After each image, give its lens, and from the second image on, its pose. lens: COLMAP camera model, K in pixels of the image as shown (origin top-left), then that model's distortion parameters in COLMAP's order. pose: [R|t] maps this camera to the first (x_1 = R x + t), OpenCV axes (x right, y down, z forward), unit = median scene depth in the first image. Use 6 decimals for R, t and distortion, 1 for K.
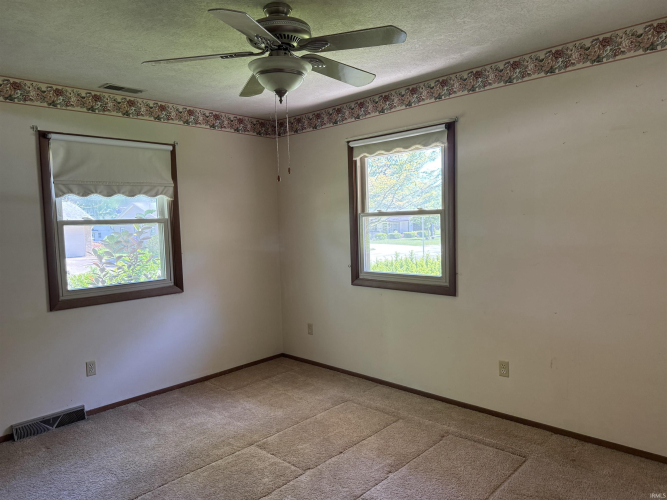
lens RADIAL K [[463.4, 0, 333.5], [0, 463.4, 250.0], [0, 0, 1]] dist [-0.024132, -0.000745]
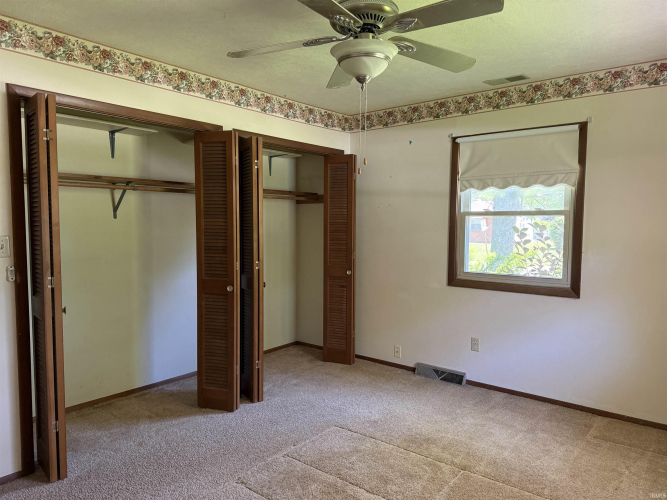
lens RADIAL K [[463.5, 0, 333.5], [0, 463.5, 250.0], [0, 0, 1]] dist [0.095399, -0.170646]
pose [[0.069128, 0.093840, -0.993184, 0.554294], [-0.066800, 0.993767, 0.089246, -0.048278], [0.995369, 0.060175, 0.074965, 0.558751]]
